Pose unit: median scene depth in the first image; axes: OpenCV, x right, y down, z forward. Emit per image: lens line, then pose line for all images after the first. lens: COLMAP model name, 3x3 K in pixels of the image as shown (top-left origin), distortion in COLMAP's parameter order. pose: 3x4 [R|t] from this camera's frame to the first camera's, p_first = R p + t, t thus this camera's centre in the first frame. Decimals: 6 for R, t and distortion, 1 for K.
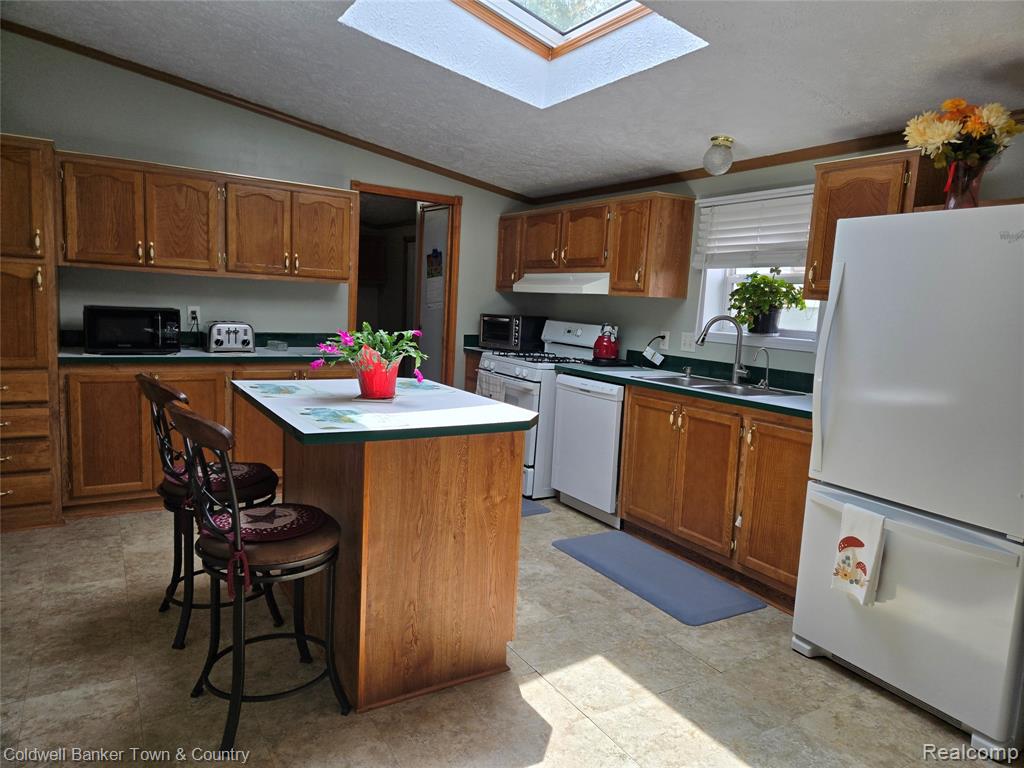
lens RADIAL K [[688.6, 0, 509.2], [0, 688.6, 385.4], [0, 0, 1]] dist [0.034439, -0.007083]
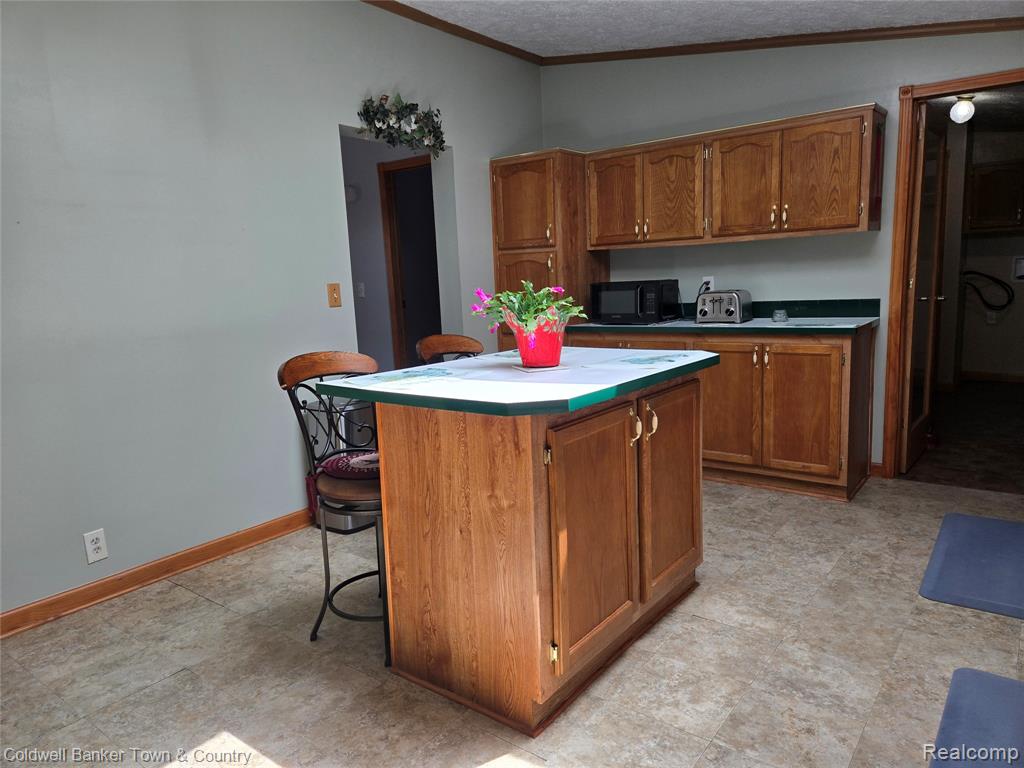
lens RADIAL K [[688.6, 0, 507.5], [0, 688.6, 381.6], [0, 0, 1]] dist [0.034439, -0.007083]
pose [[0.341488, 0.075441, -0.936854, 0.476749], [-0.056927, 0.996604, 0.059502, -0.009856], [0.938161, 0.033013, 0.344622, 0.507751]]
